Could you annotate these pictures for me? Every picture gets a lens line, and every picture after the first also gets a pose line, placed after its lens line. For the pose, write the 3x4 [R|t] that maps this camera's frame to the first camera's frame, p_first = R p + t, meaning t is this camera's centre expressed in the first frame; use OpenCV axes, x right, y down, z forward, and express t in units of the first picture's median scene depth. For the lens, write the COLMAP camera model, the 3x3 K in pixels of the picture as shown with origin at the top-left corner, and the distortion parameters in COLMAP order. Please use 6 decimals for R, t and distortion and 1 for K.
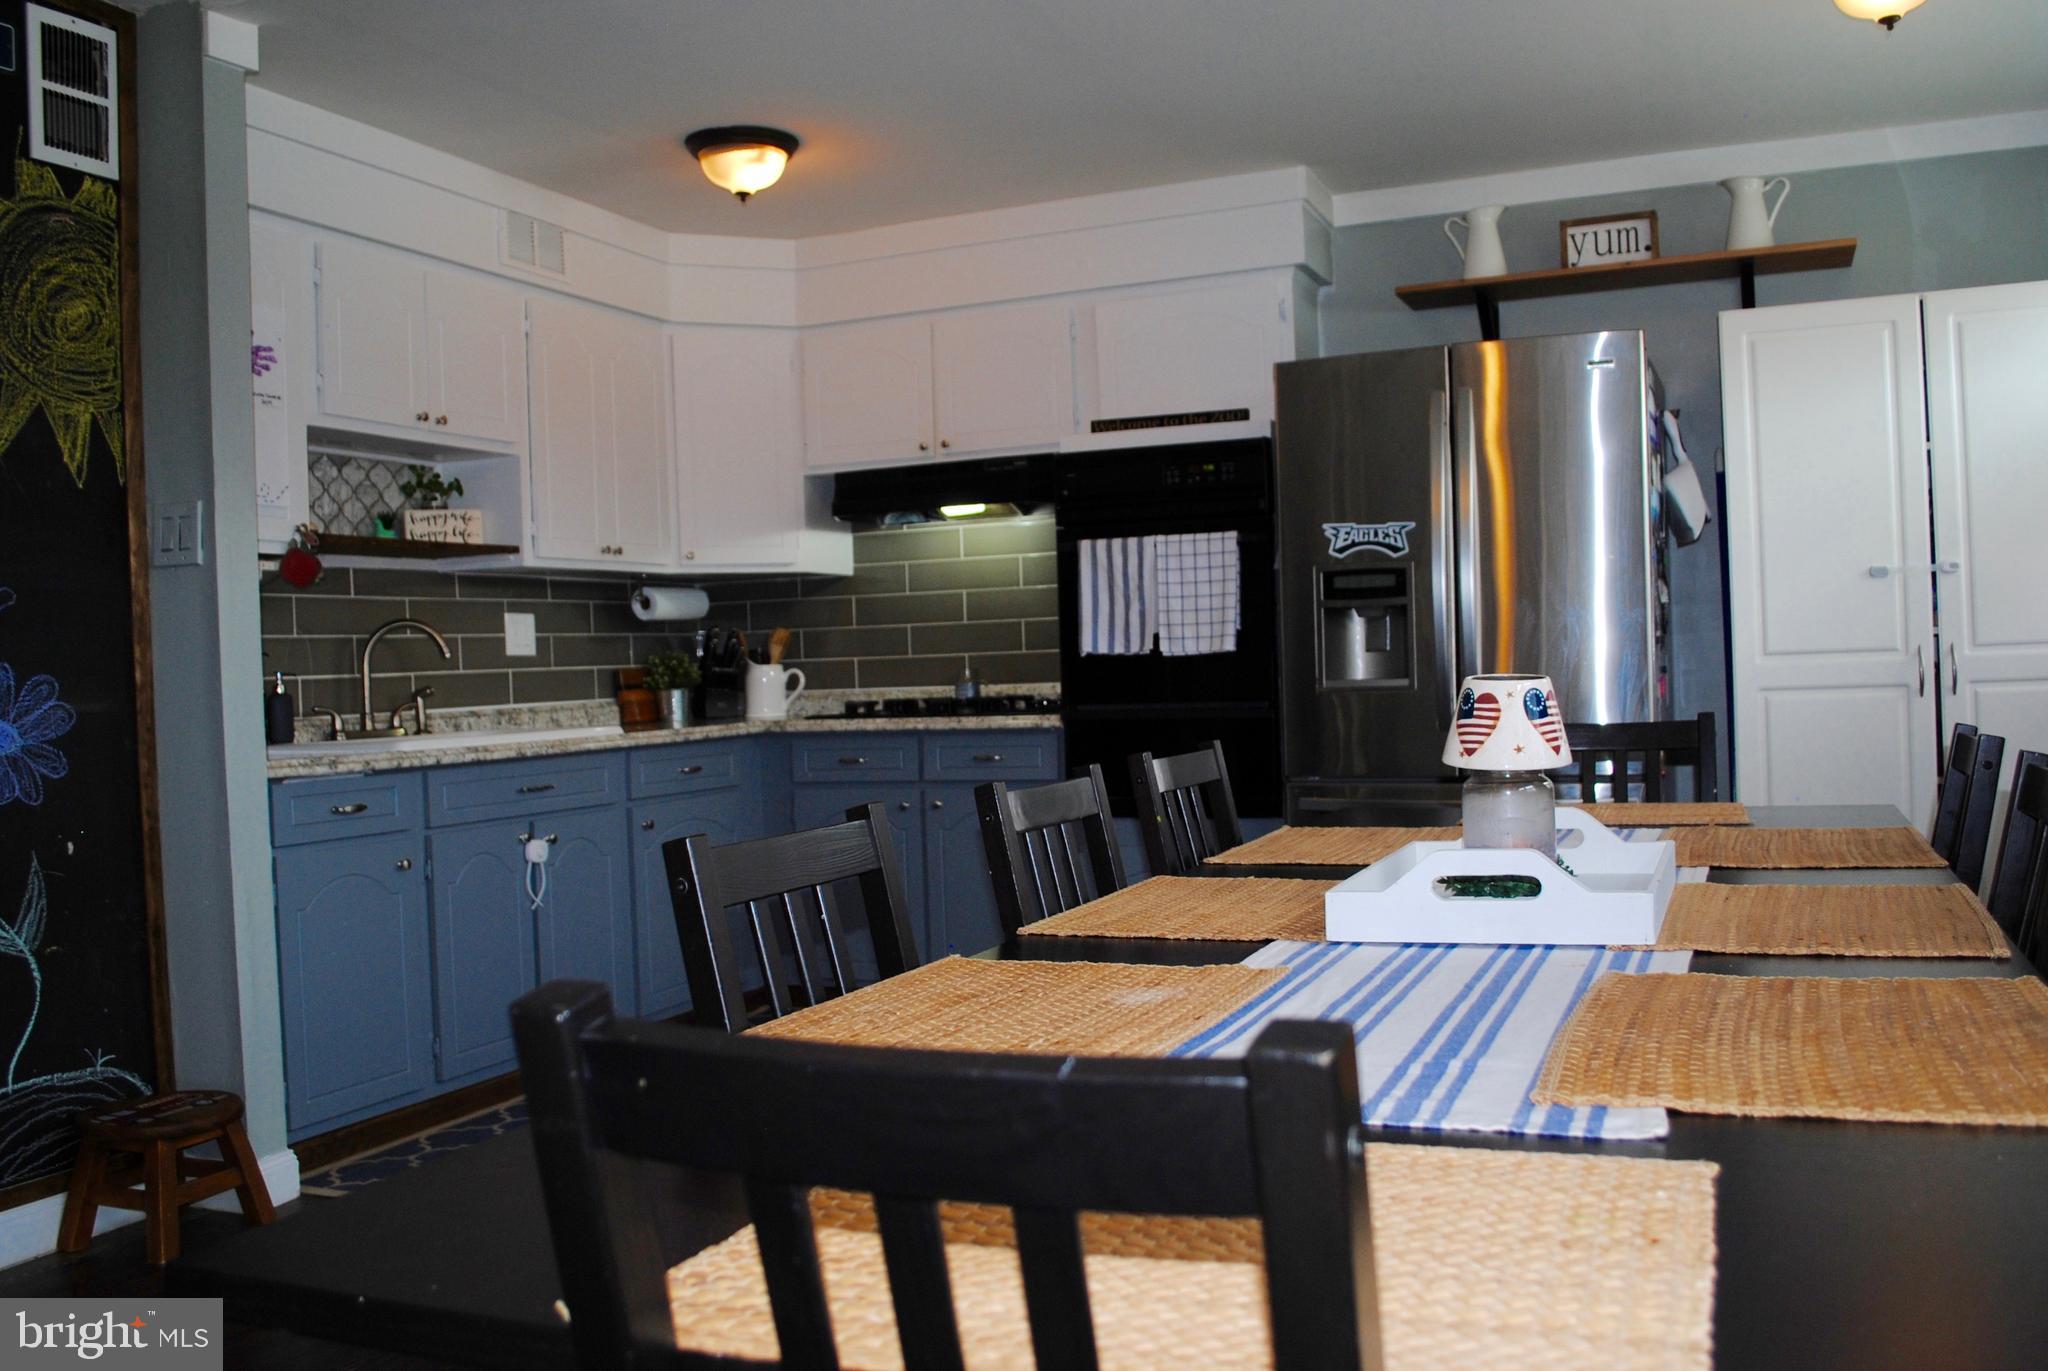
lens RADIAL K [[1738.8, 0, 1048.9], [0, 1738.8, 680.7], [0, 0, 1]] dist [-0.075770, 0.000039]
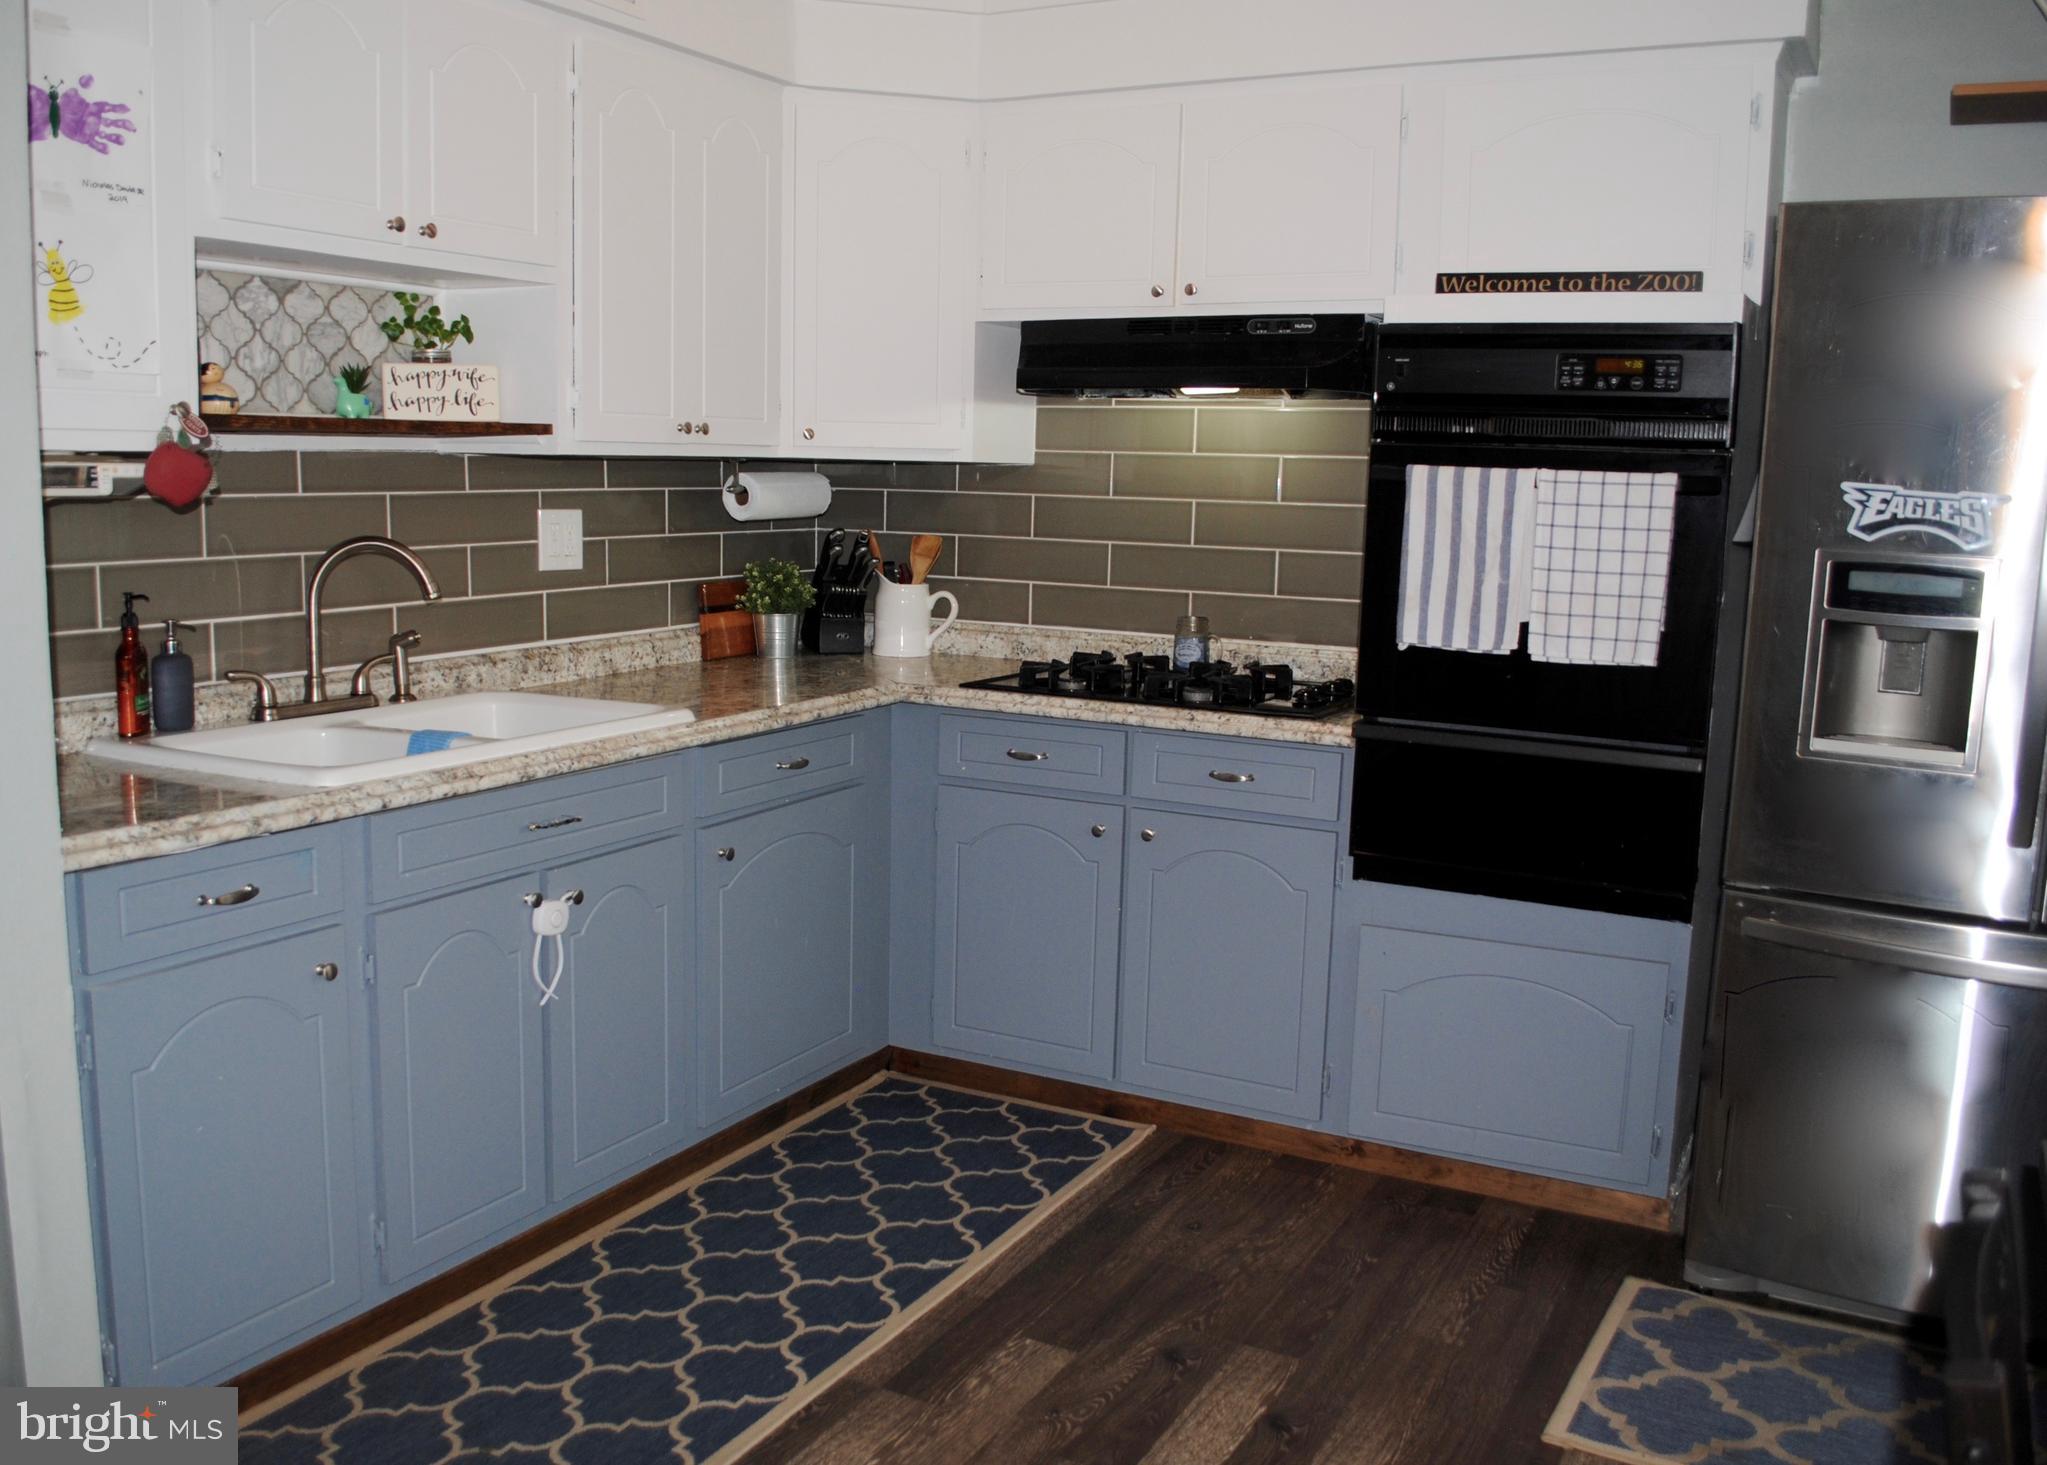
lens RADIAL K [[1783.3, 0, 978.8], [0, 1783.3, 737.9], [0, 0, 1]] dist [-0.076529, 0.005339]
pose [[0.992182, 0.074315, -0.100261, -0.068567], [-0.059335, 0.987666, 0.144899, -0.068805], [0.109793, -0.137818, 0.984354, 0.339147]]
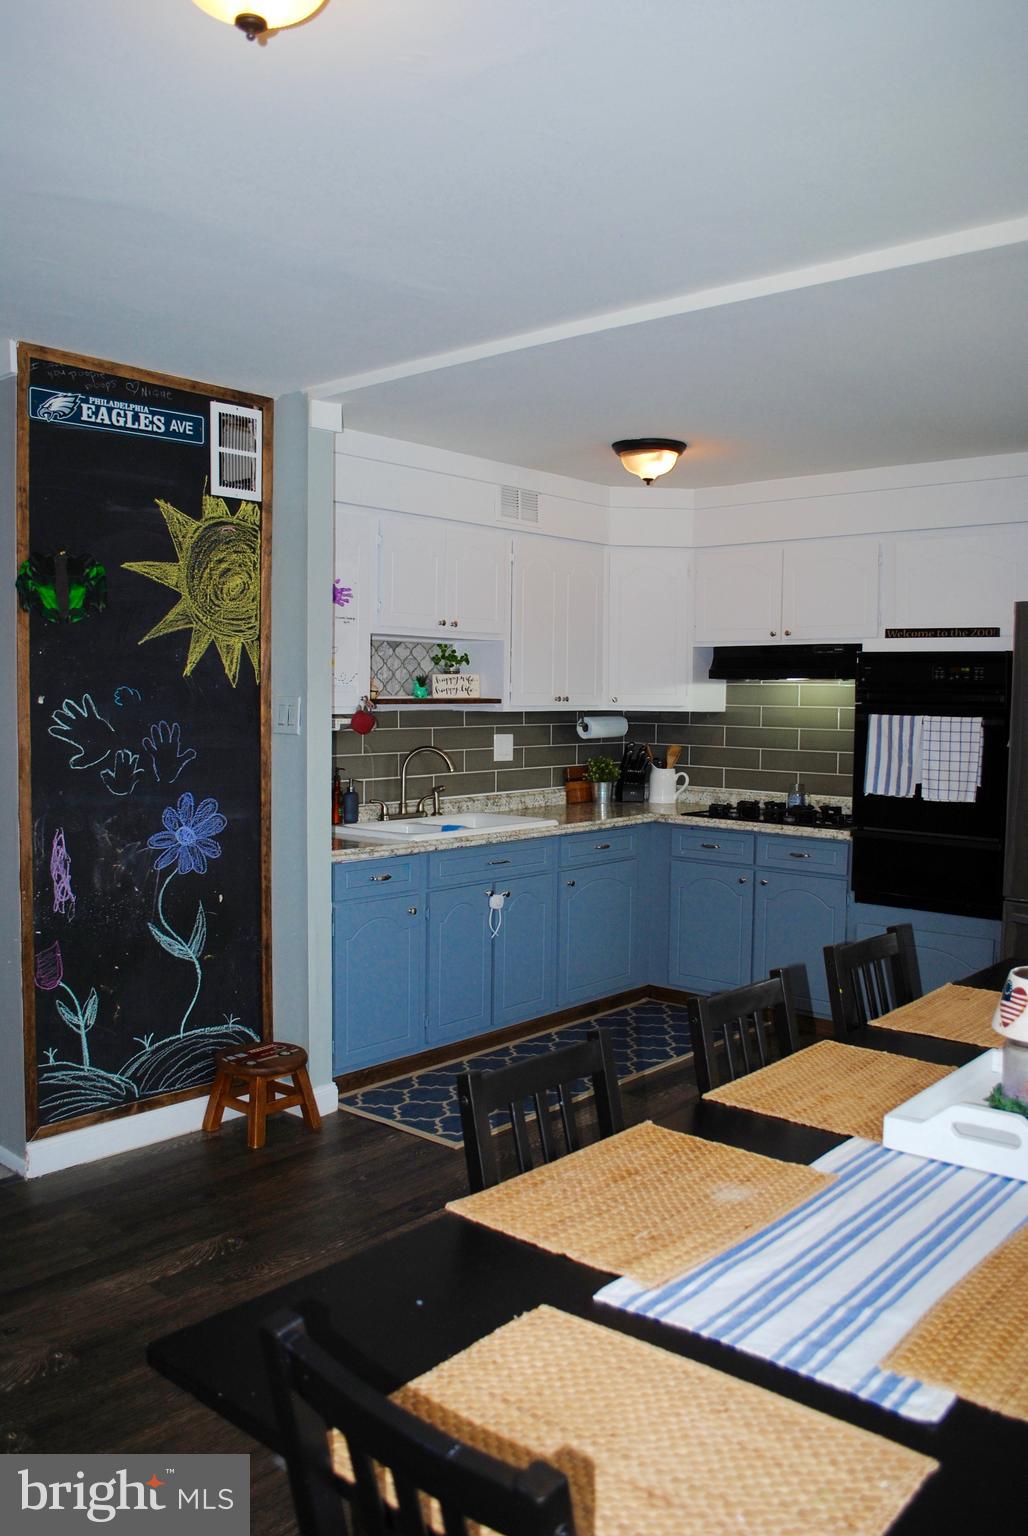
lens RADIAL K [[1211.5, 0, 513.6], [0, 1211.5, 747.7], [0, 0, 1]] dist [-0.088539, 0.013693]
pose [[0.945372, 0.061537, -0.320133, 0.060540], [-0.049015, 0.997690, 0.047036, -0.088233], [0.322288, -0.028775, 0.946204, -0.041109]]
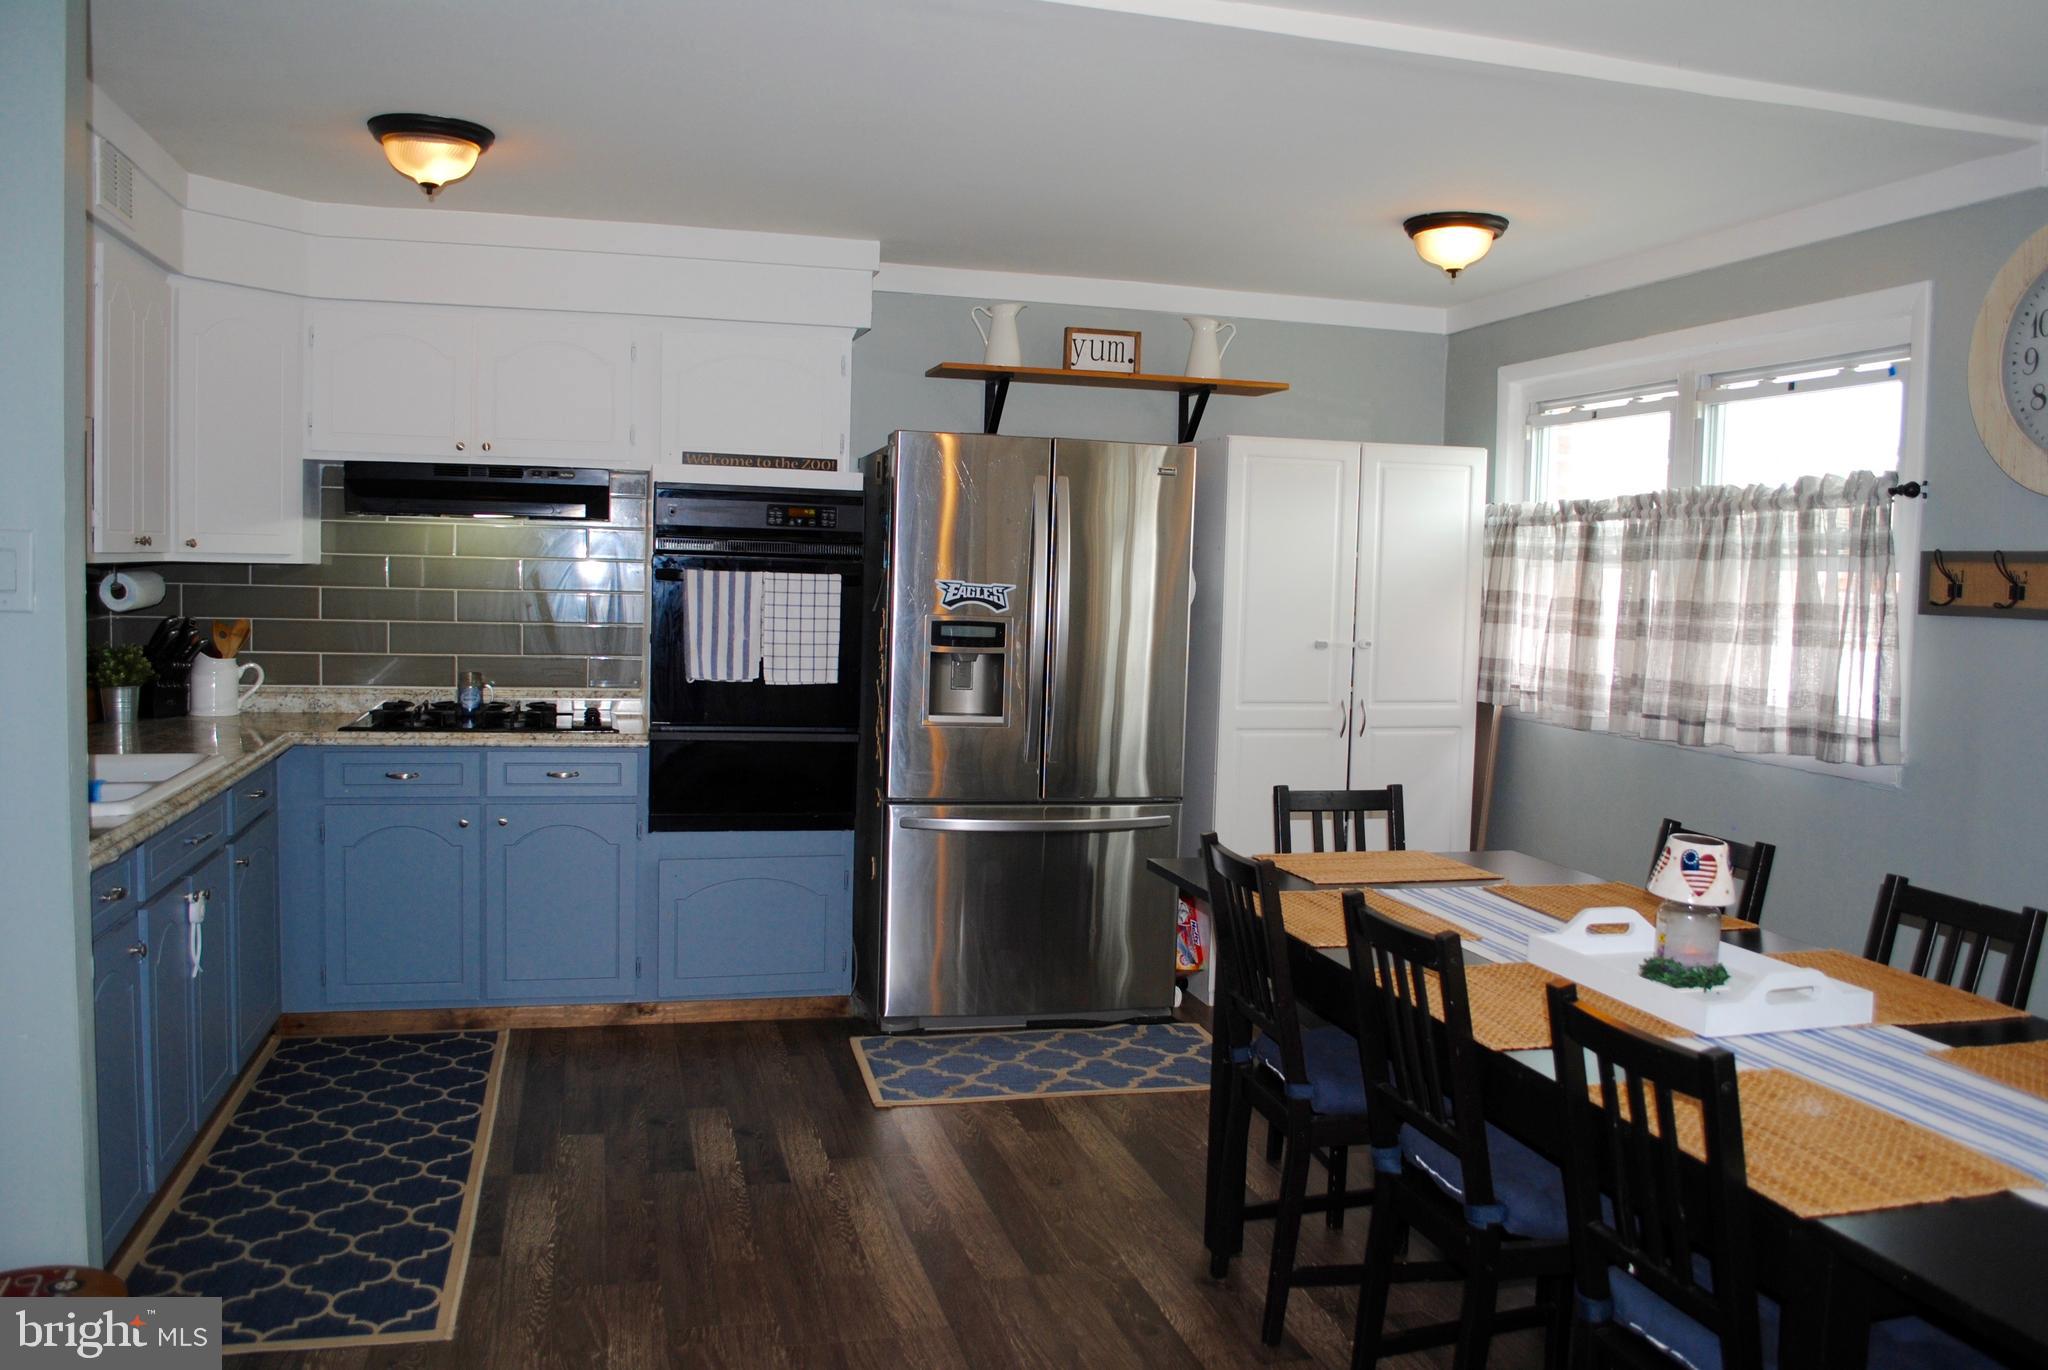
lens RADIAL K [[1615.3, 0, 1052.3], [0, 1615.3, 682.6], [0, 0, 1]] dist [-0.088539, 0.013693]
pose [[0.789822, 0.016180, 0.613123, -0.409086], [-0.051168, 0.997905, 0.039581, -0.064651], [-0.611198, -0.062634, 0.788995, 0.105399]]
